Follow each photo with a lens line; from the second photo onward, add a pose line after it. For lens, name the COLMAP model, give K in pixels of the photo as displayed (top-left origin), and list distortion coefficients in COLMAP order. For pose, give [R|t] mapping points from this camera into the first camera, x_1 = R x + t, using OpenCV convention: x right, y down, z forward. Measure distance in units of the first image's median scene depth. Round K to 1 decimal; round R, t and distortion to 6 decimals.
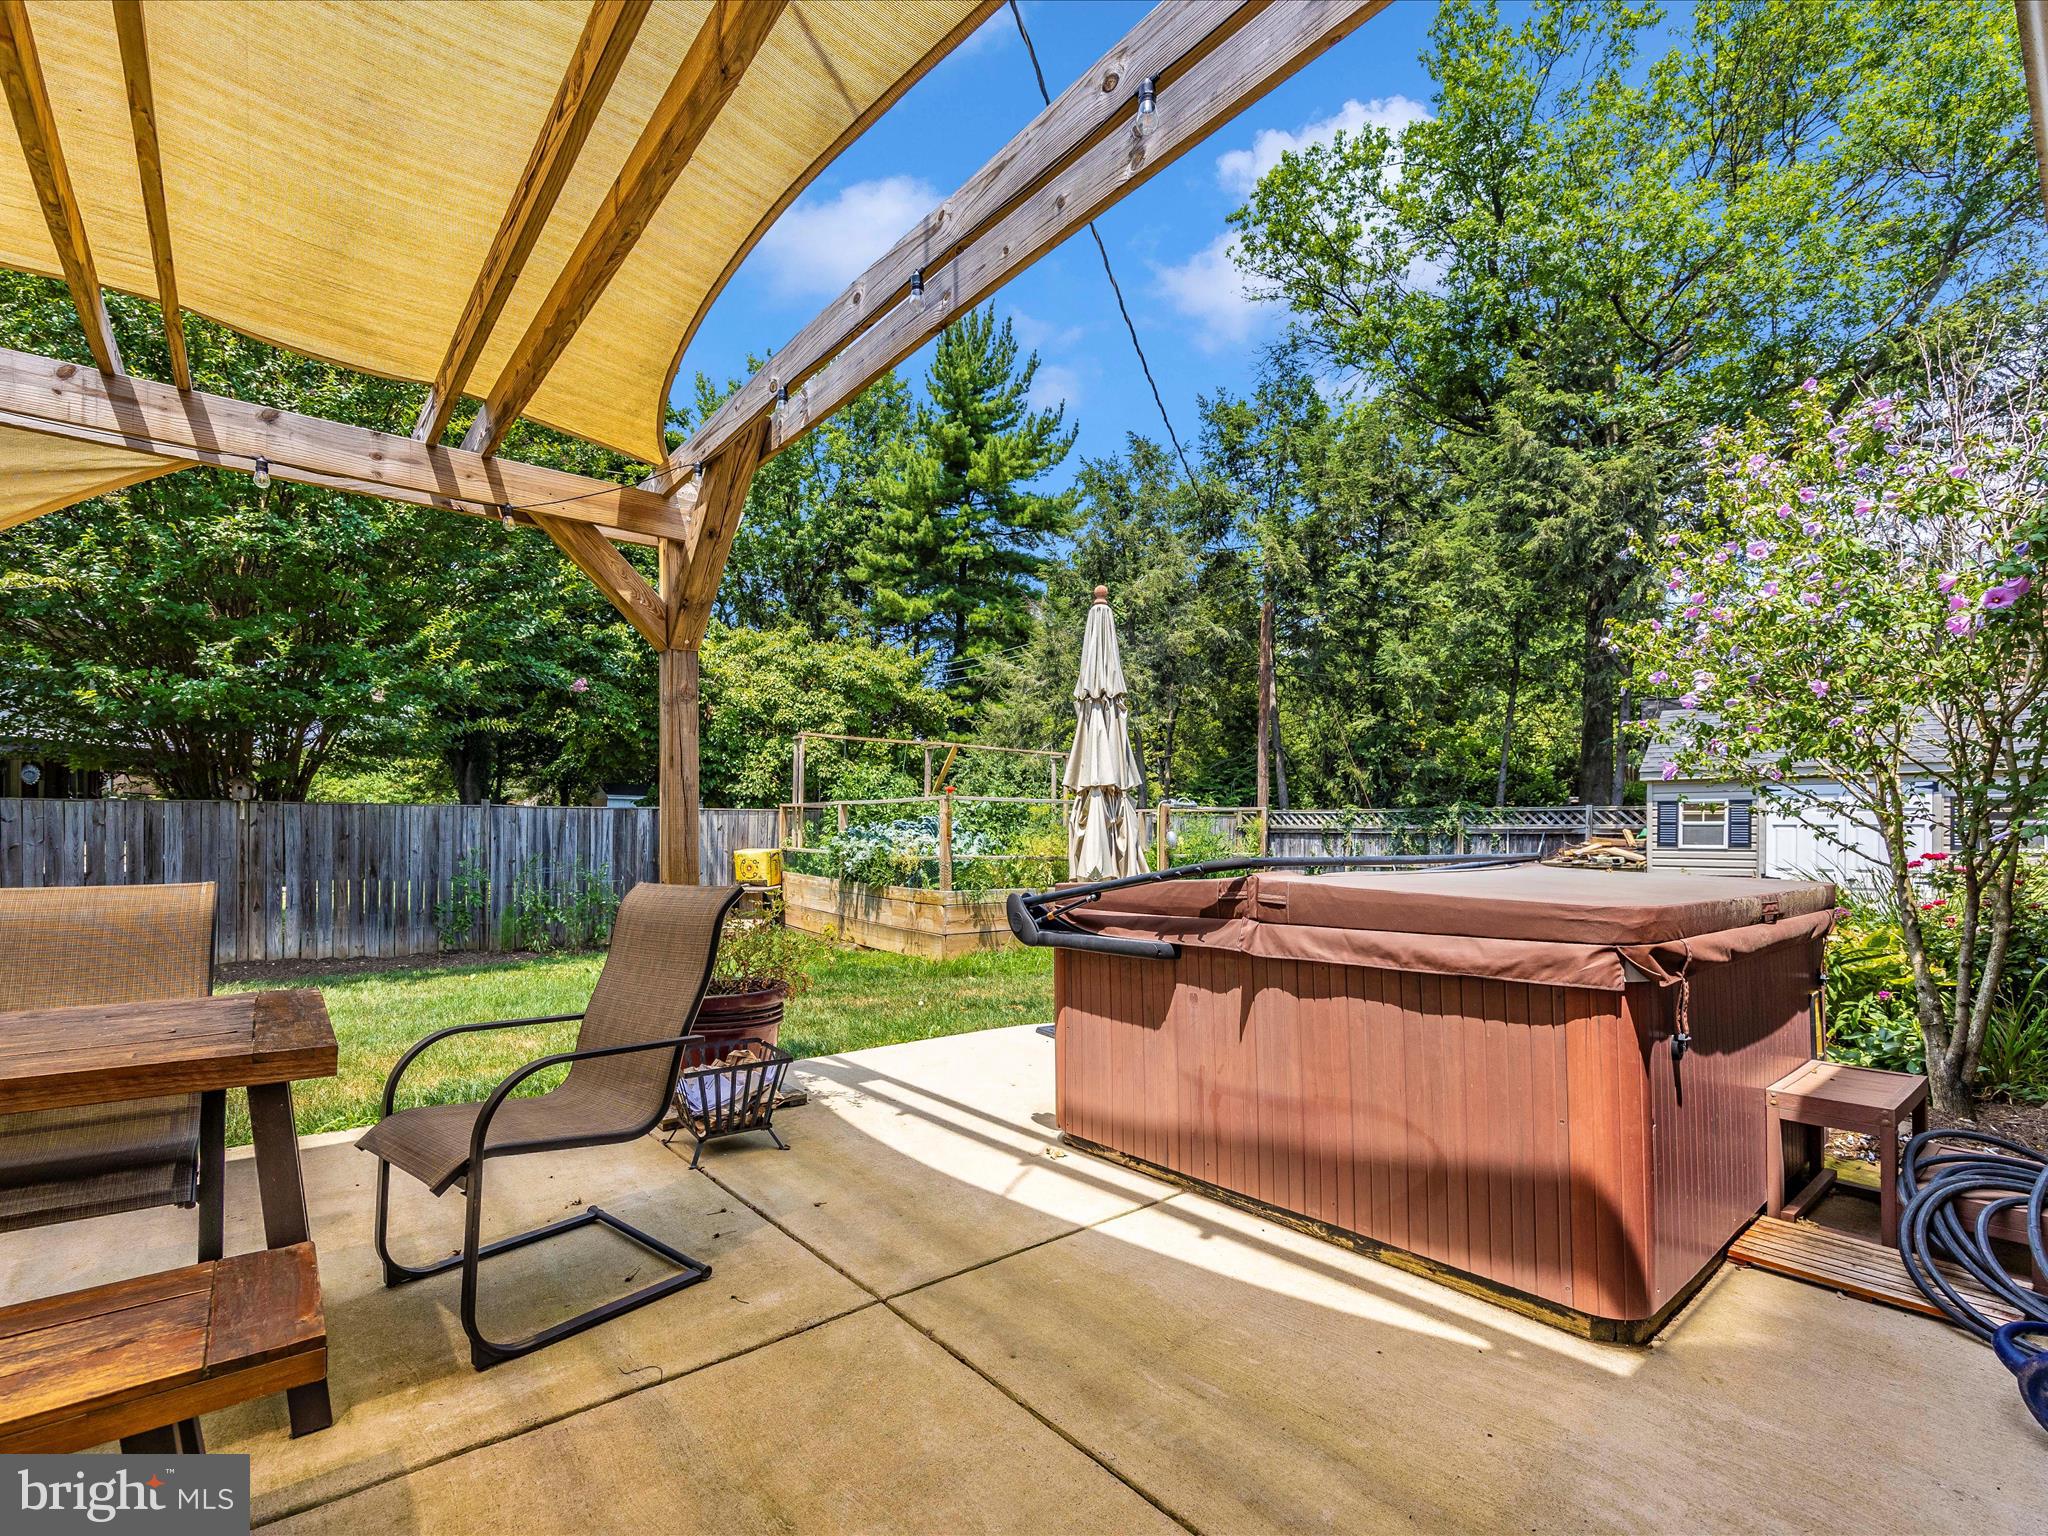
lens RADIAL K [[866.5, 0, 1022.5], [0, 866.5, 787.4], [0, 0, 1]] dist [0.001646, 0.000382]
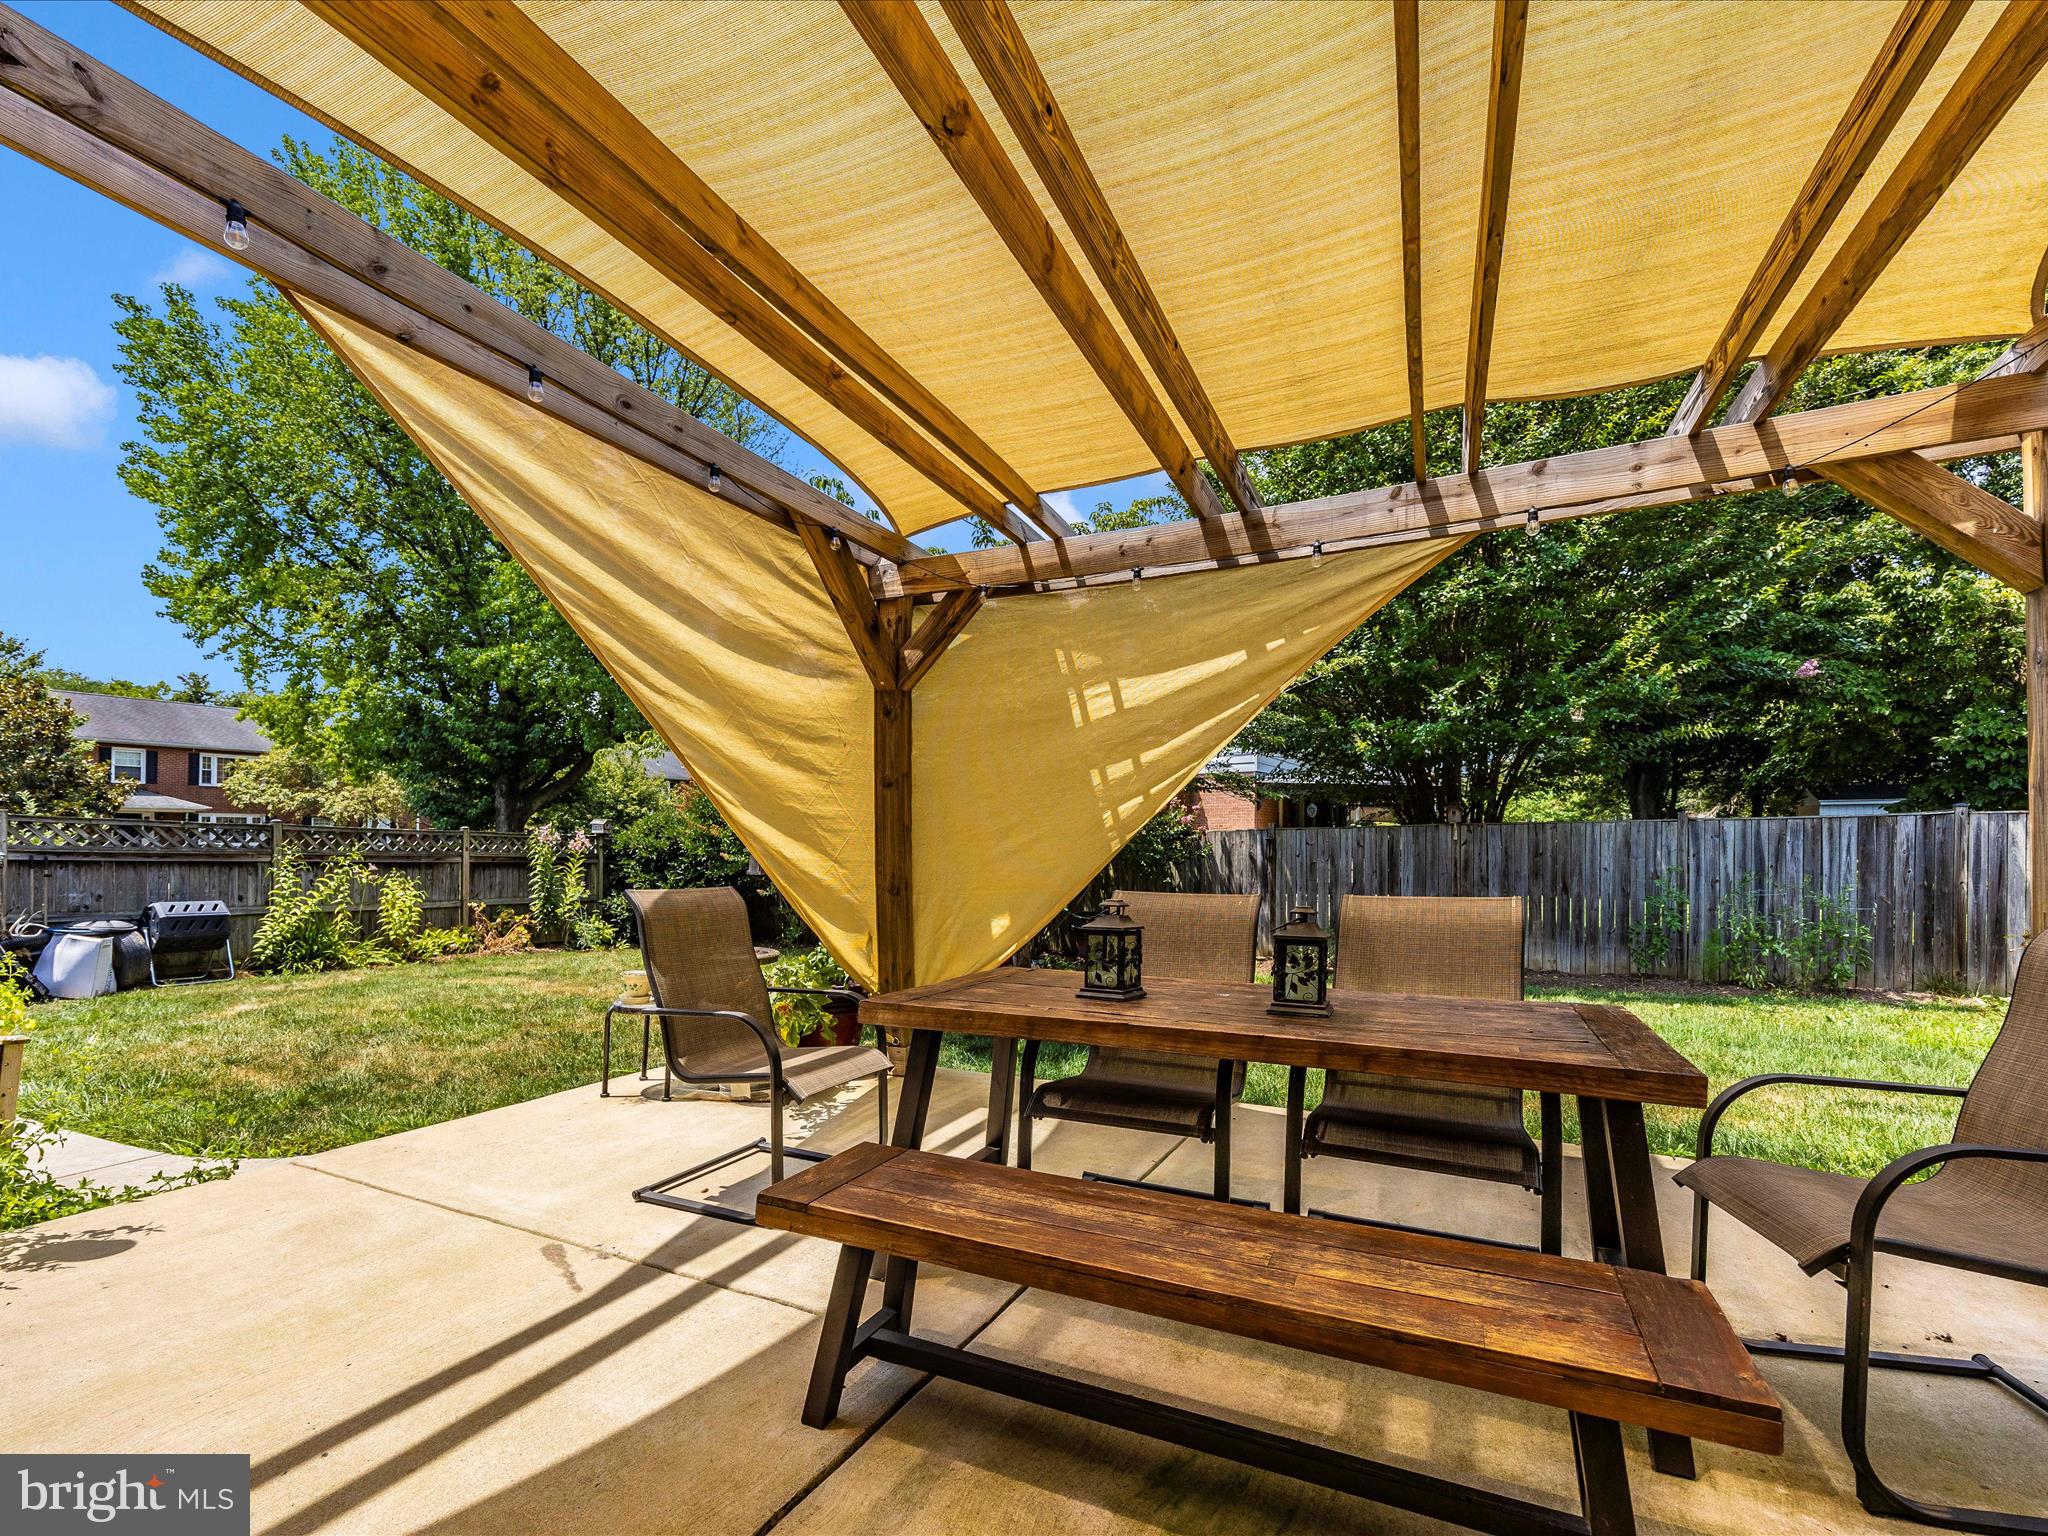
lens RADIAL K [[878.6, 0, 1022.6], [0, 878.6, 764.4], [0, 0, 1]] dist [0.003359, 0.000283]
pose [[0.465970, -0.095320, -0.879651, -0.147184], [0.057719, 0.995337, -0.077282, -0.006227], [0.882916, -0.014761, 0.469299, -0.058767]]
